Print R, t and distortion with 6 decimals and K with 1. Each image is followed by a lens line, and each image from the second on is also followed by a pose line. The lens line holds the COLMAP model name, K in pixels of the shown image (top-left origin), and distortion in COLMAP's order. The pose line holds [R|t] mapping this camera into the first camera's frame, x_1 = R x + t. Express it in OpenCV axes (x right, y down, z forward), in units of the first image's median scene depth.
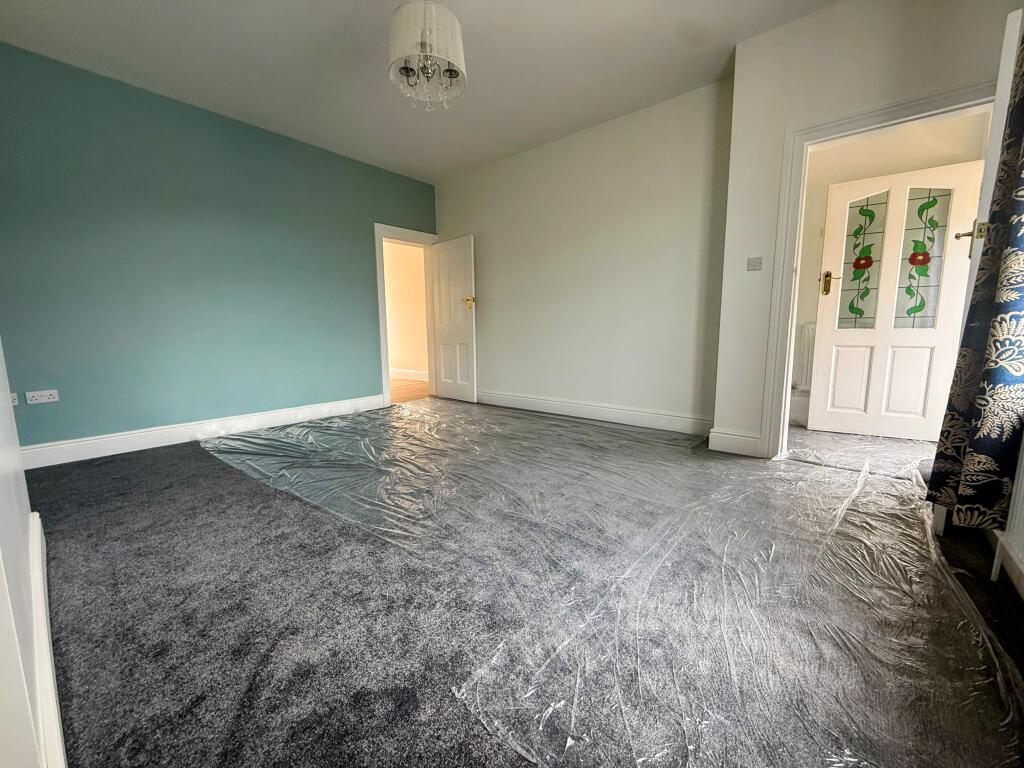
lens RADIAL K [[409.1, 0, 512.8], [0, 409.1, 384.4], [0, 0, 1]] dist [-0.000587, -0.000002]
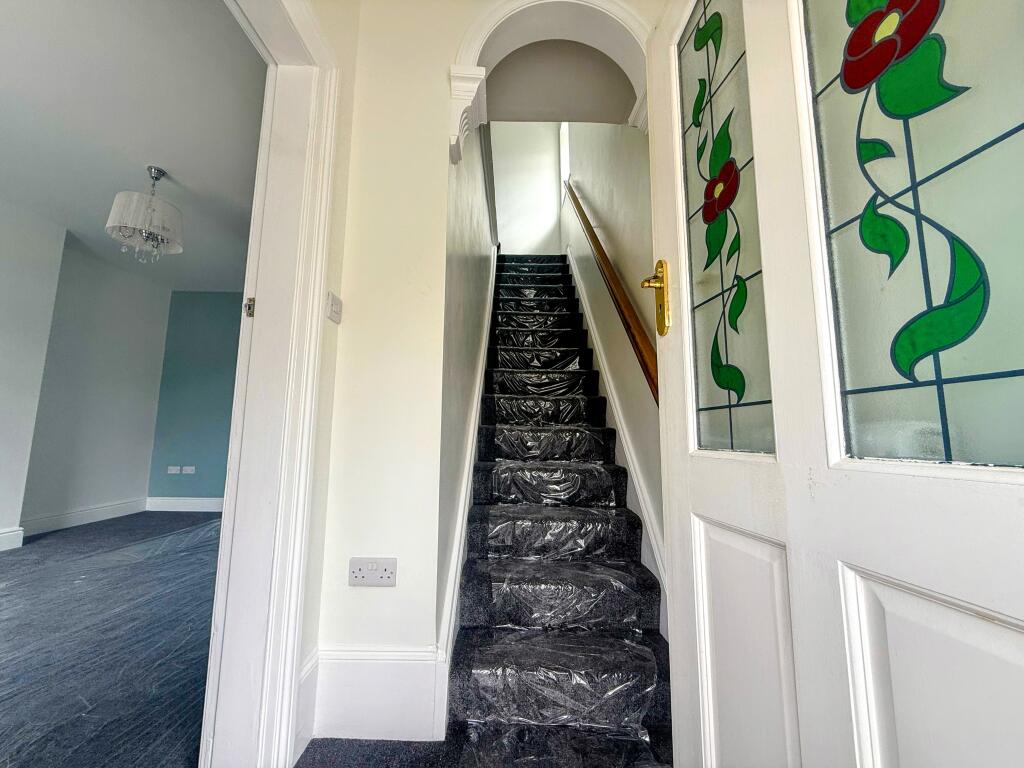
lens RADIAL K [[409.1, 0, 512.0], [0, 409.1, 383.3], [0, 0, 1]] dist [-0.000587, -0.000002]
pose [[0.637050, -0.086400, -0.765965, 0.961848], [-0.124684, 0.969062, -0.213007, -0.112060], [0.760671, 0.231200, 0.606569, 0.775930]]
